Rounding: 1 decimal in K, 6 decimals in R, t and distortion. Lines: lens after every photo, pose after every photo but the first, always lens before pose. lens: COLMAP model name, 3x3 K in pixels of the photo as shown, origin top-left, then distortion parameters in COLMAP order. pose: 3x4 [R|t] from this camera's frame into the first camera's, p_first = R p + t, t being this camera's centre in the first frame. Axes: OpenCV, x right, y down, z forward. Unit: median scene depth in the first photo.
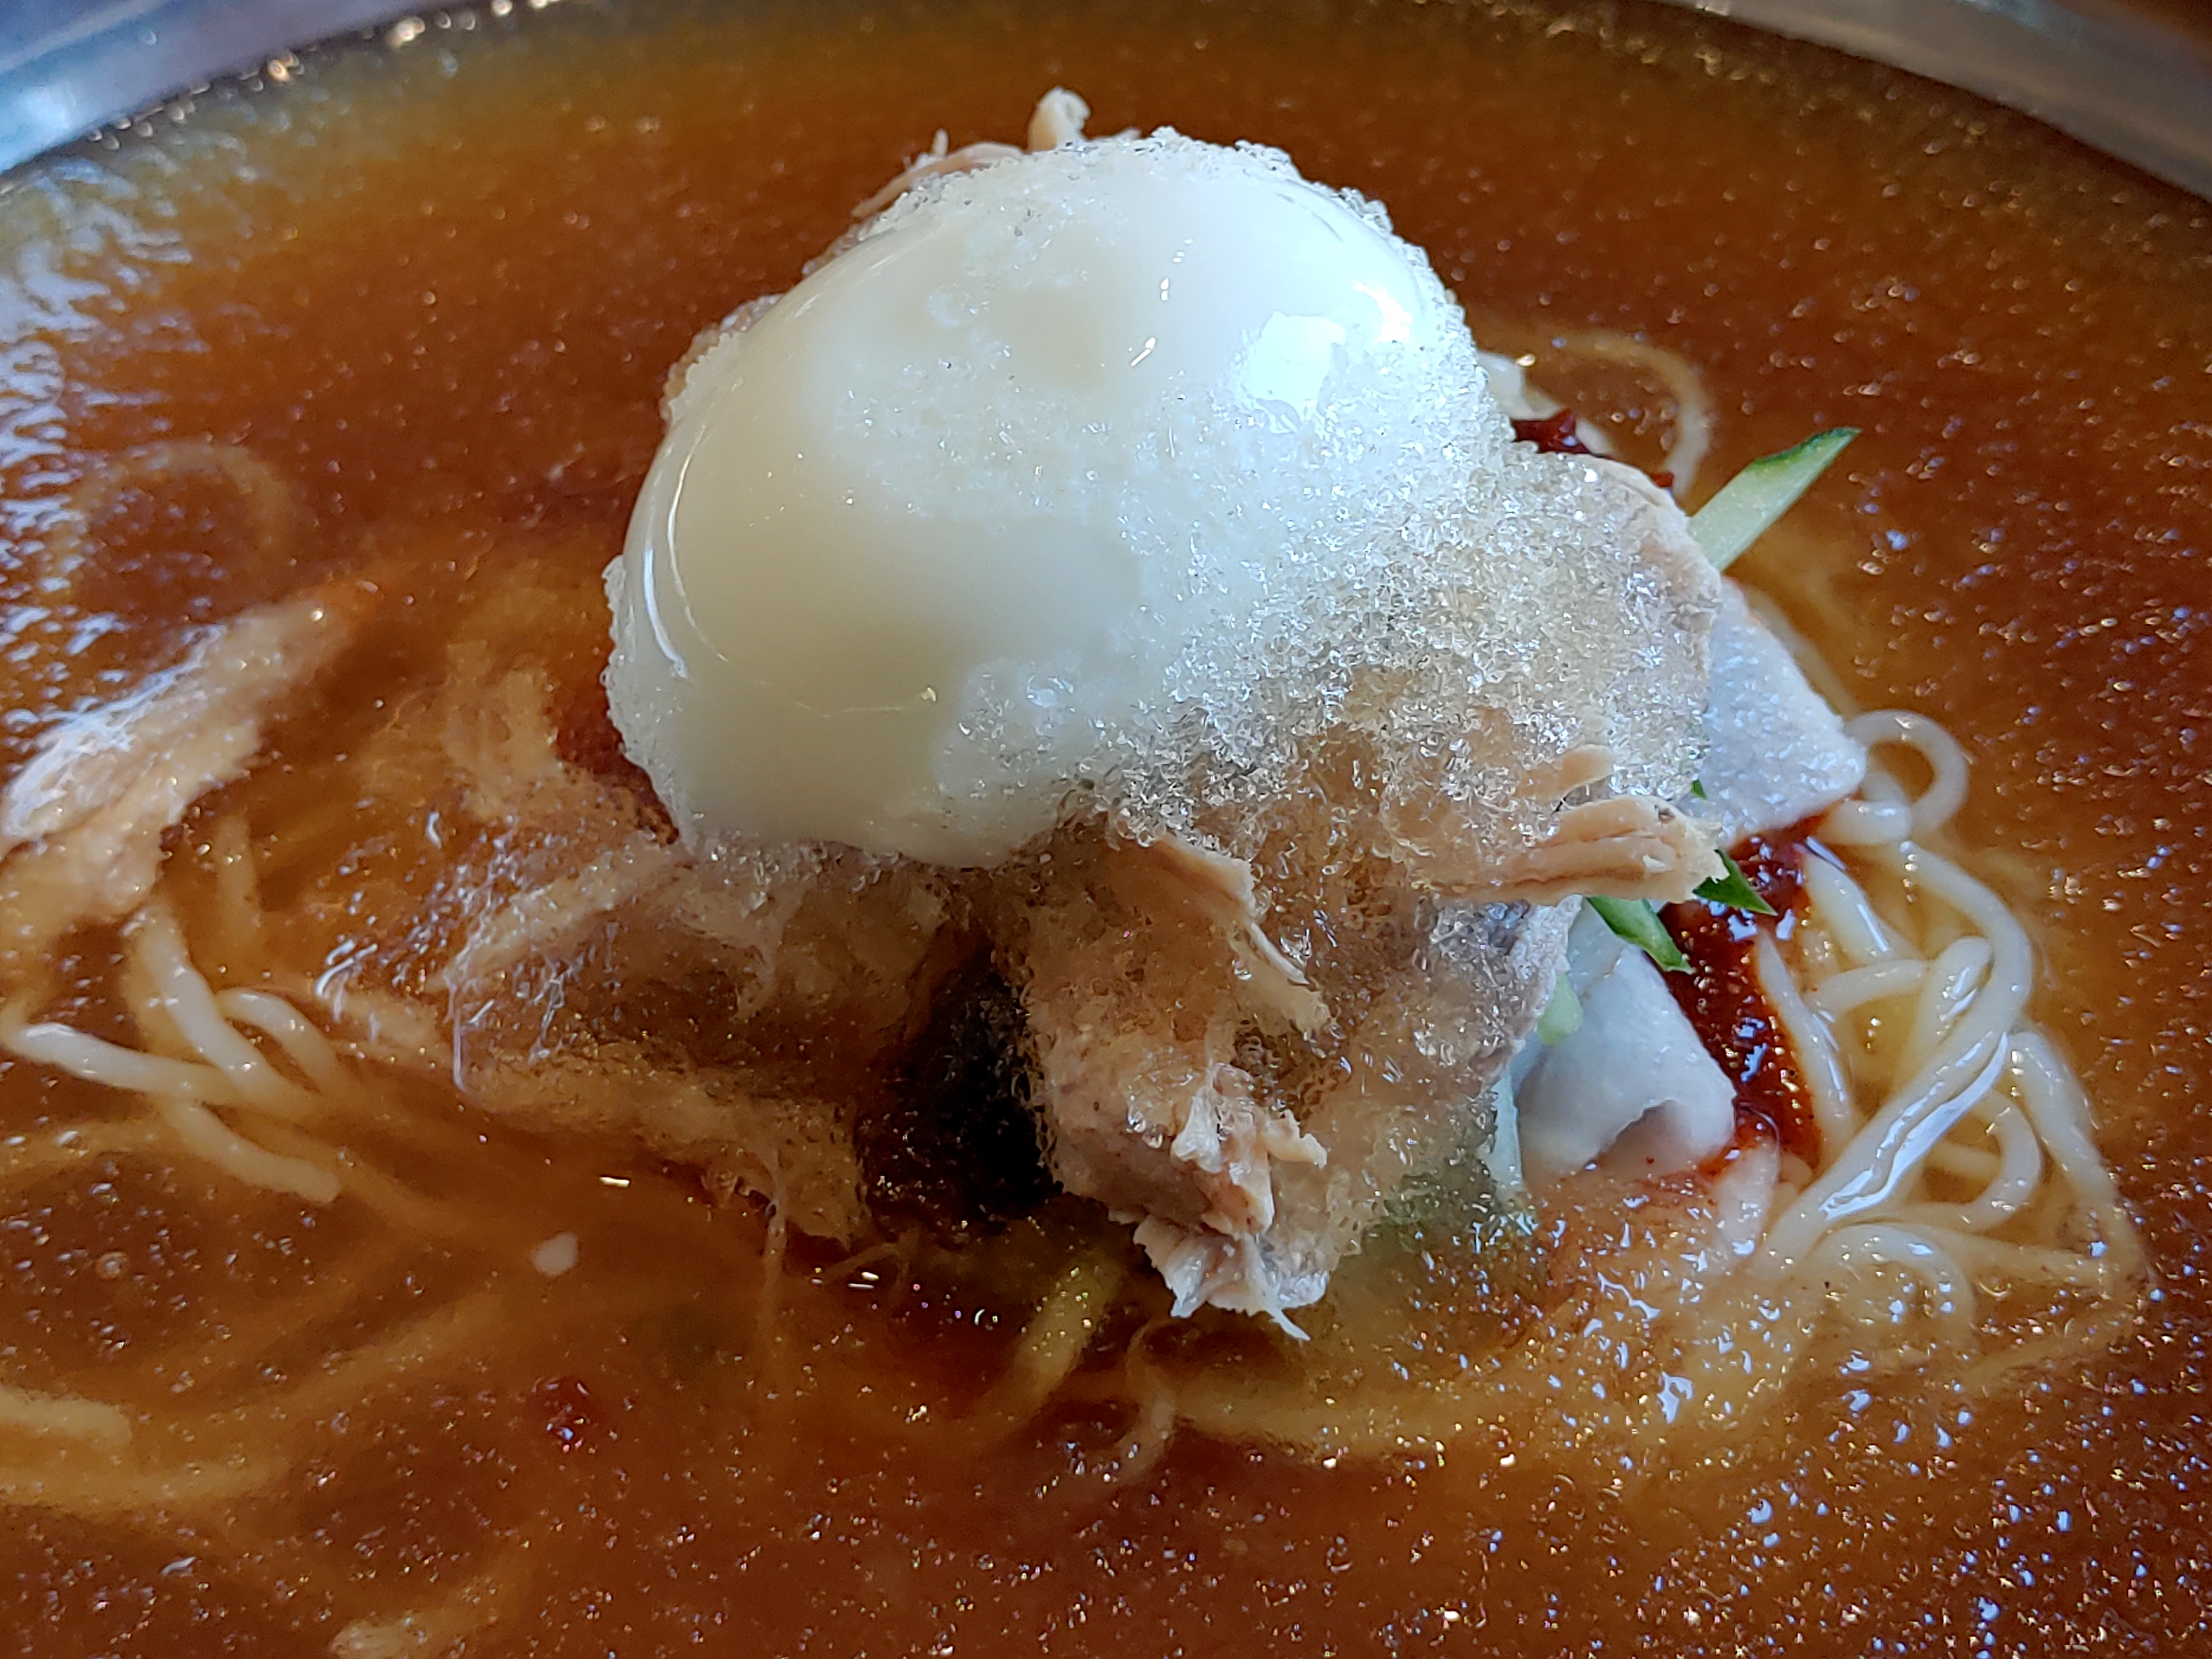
lens RADIAL K [[3964.7, 0, 1106.0], [0, 3964.7, 829.5], [0, 0, 1]] dist [0.160609, -1.697128]
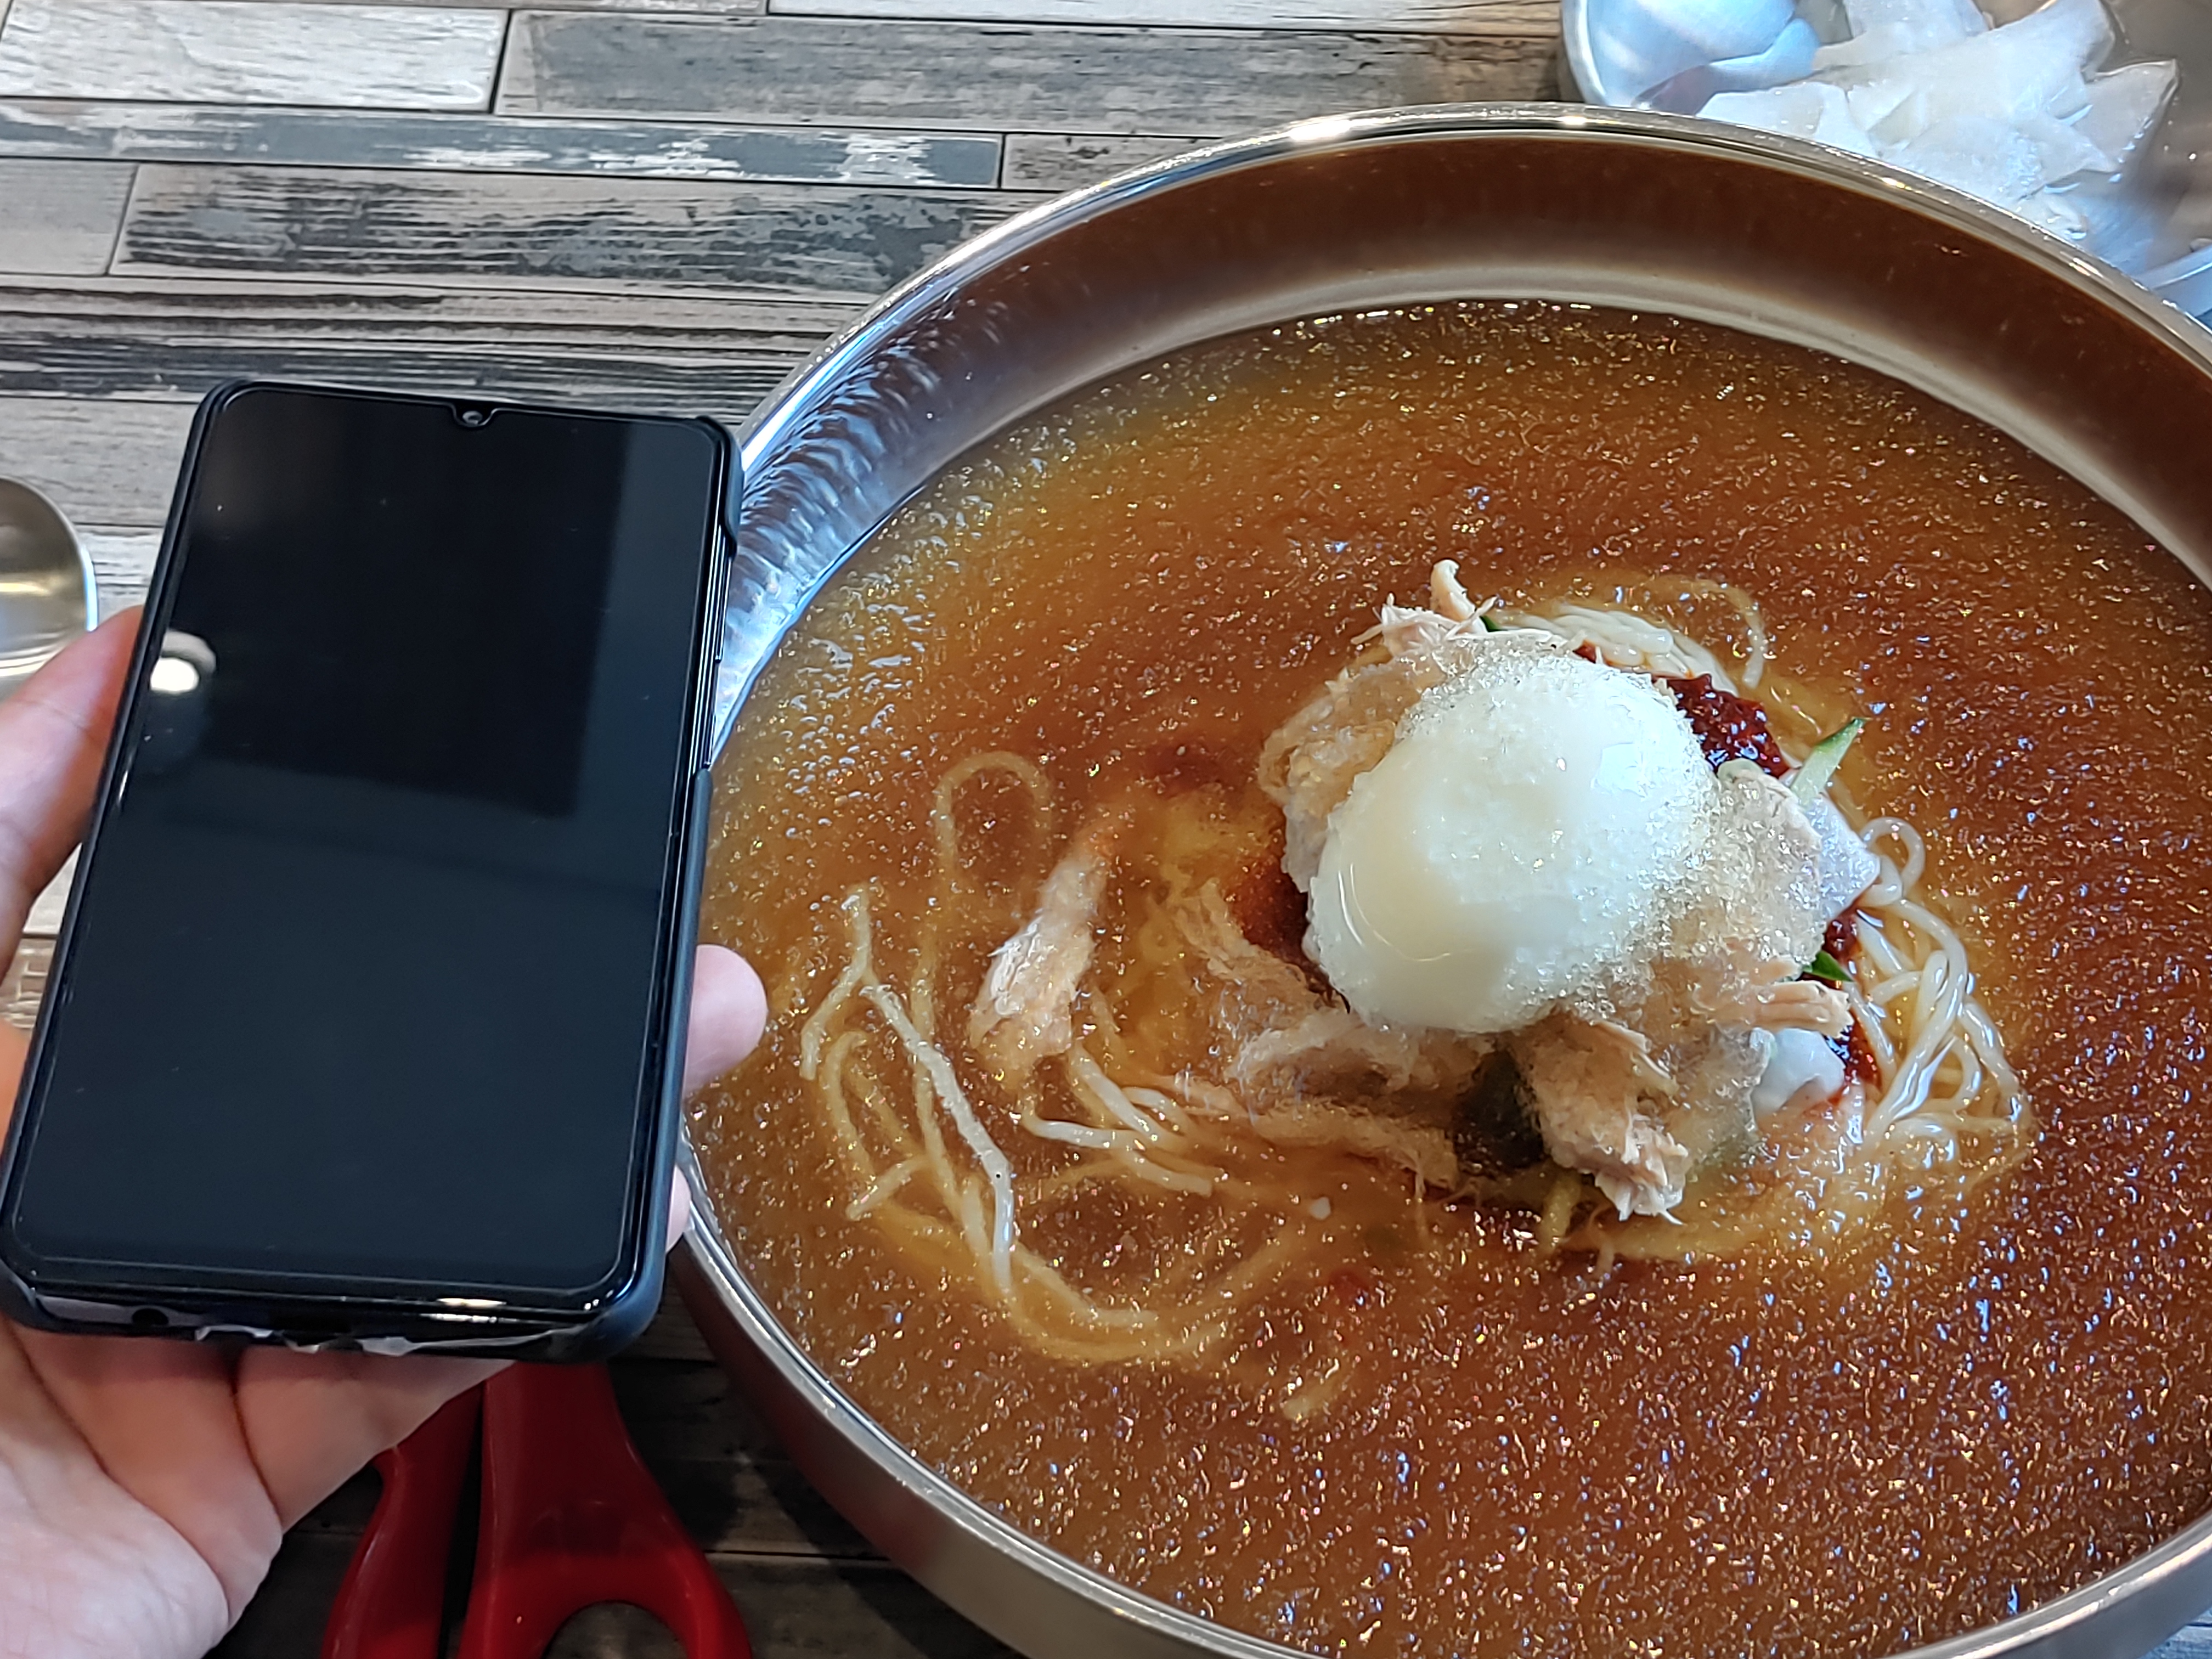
lens RADIAL K [[3964.7, 0, 1106.0], [0, 3964.7, 829.5], [0, 0, 1]] dist [0.160609, -1.697128]
pose [[0.991435, -0.122147, 0.046218, -0.323055], [0.109704, 0.970934, 0.212727, -0.559307], [-0.070858, -0.205834, 0.976018, -1.056247]]
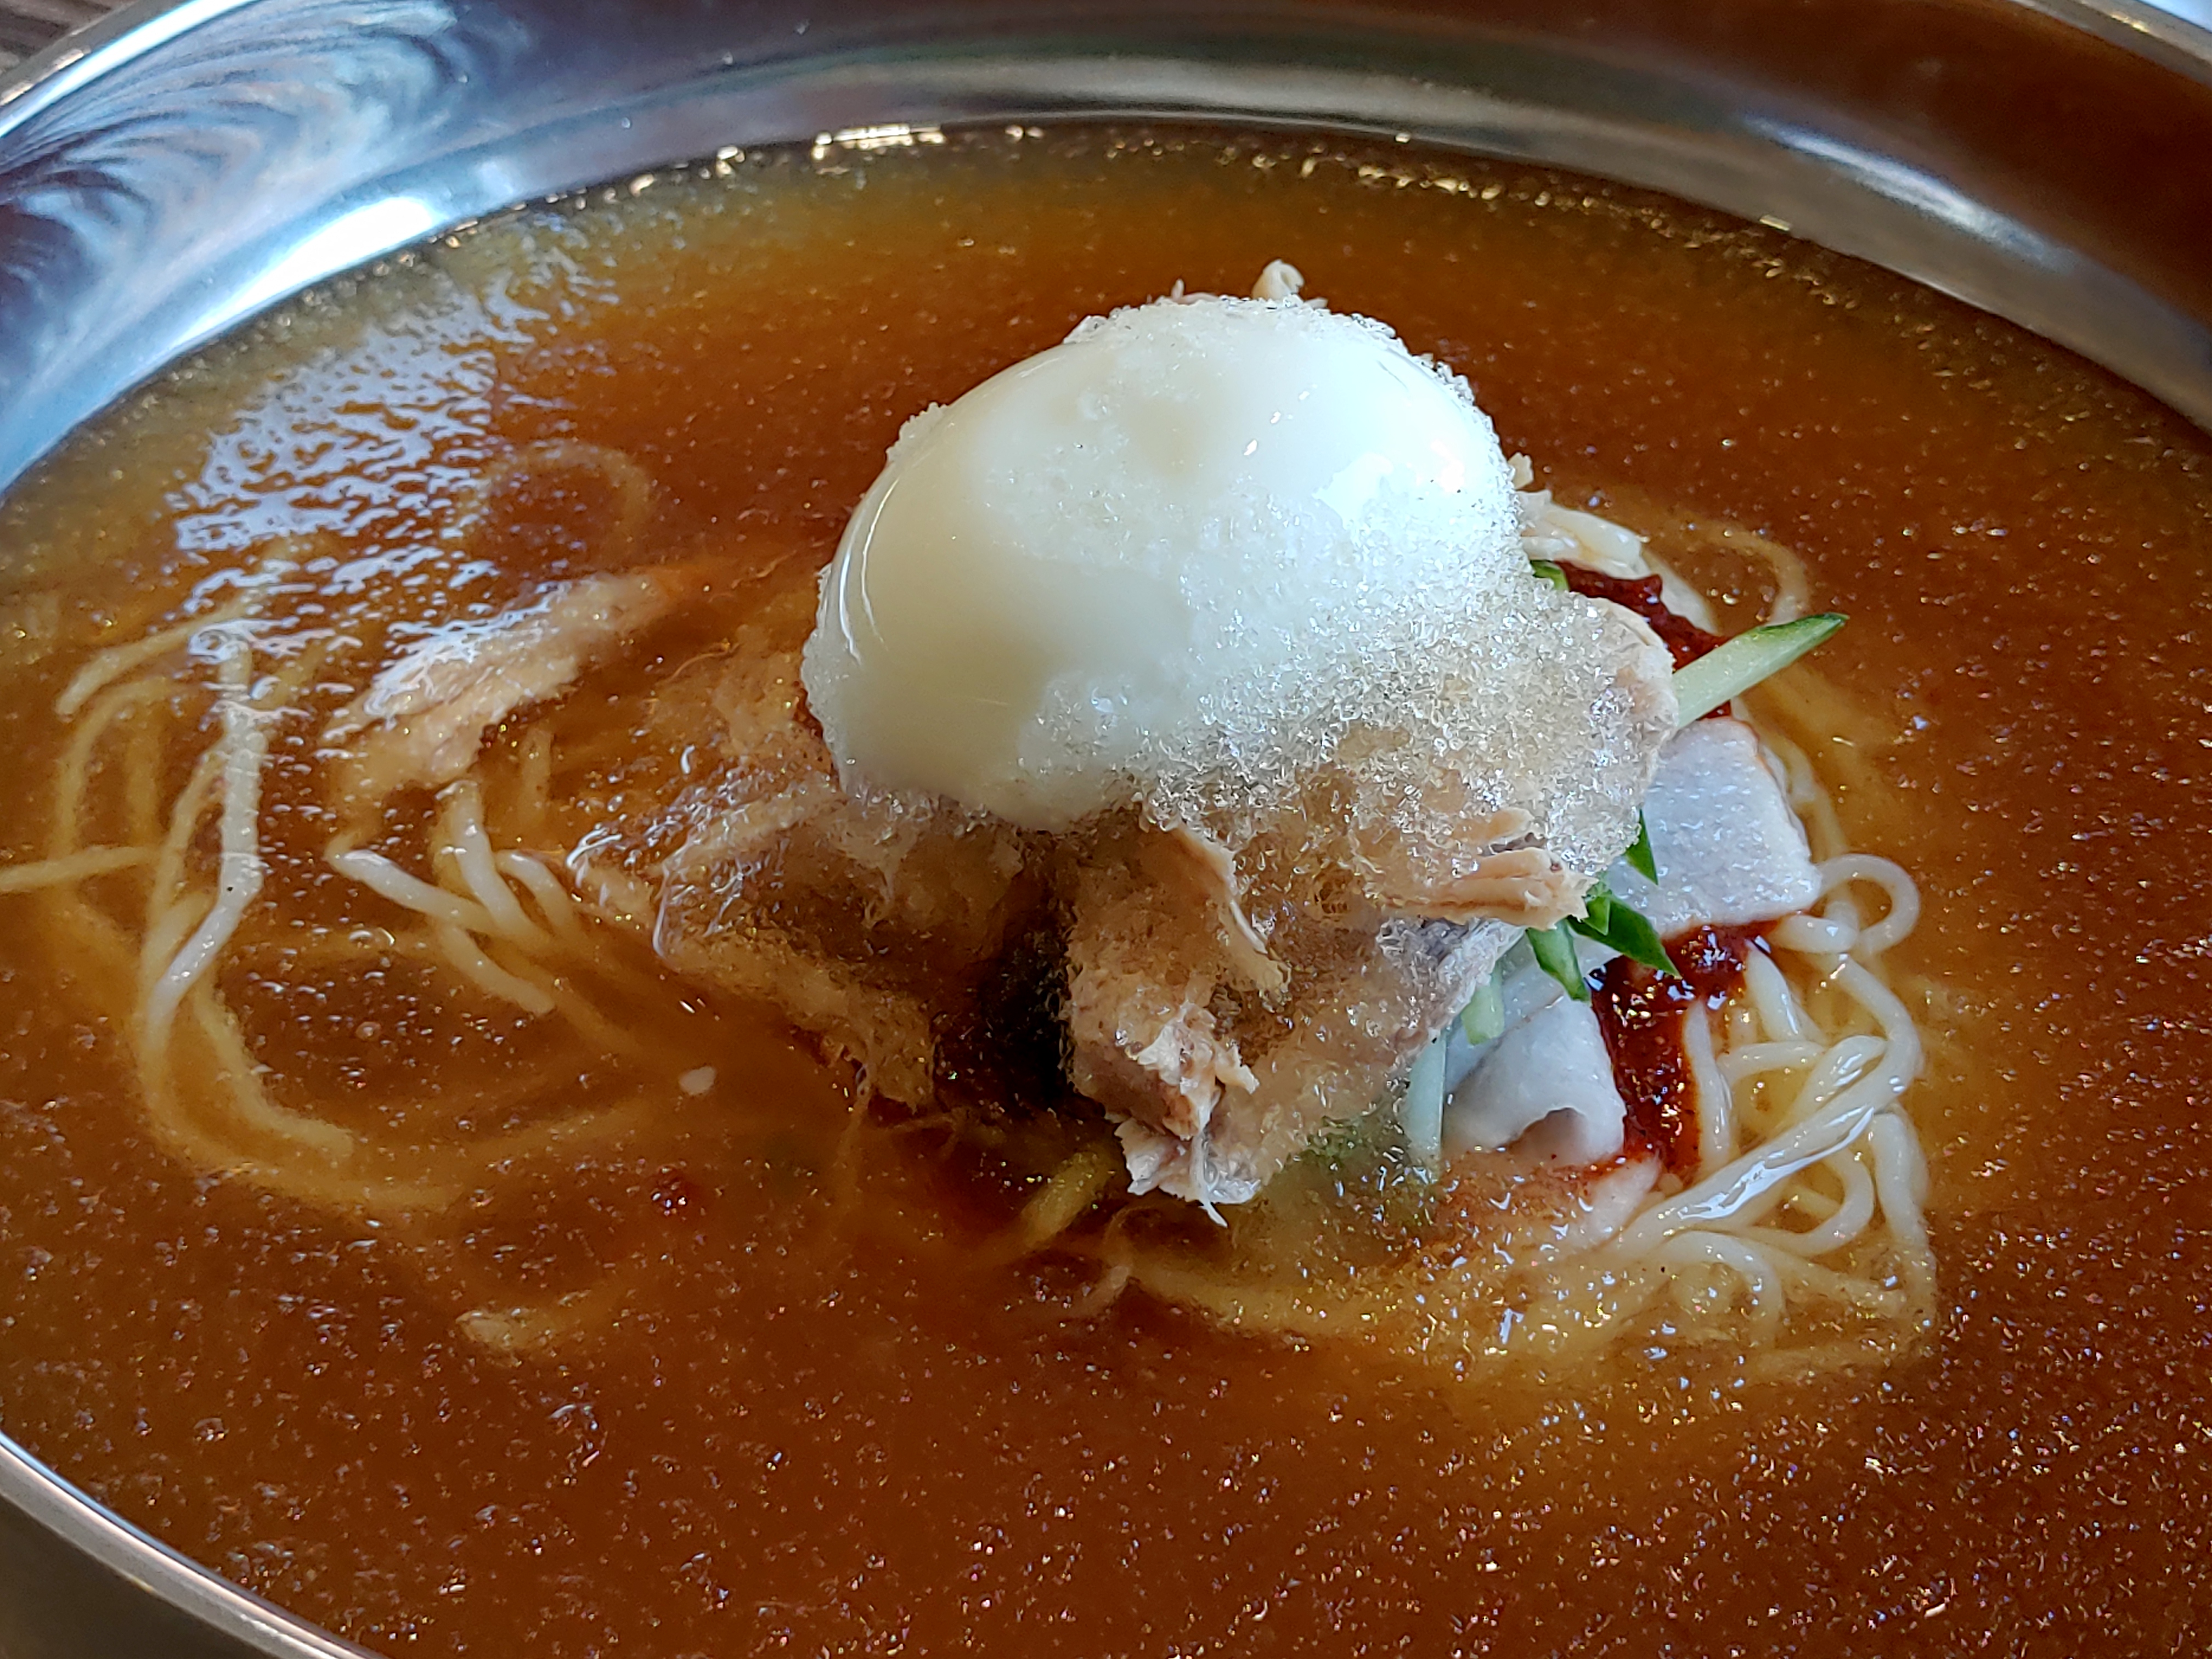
lens RADIAL K [[3964.7, 0, 1106.0], [0, 3964.7, 829.5], [0, 0, 1]] dist [0.160609, -1.697128]
pose [[0.976433, 0.156990, -0.148096, 0.167733], [-0.163222, 0.986107, -0.030833, 0.043012], [0.141198, 0.054279, 0.988492, -0.265206]]
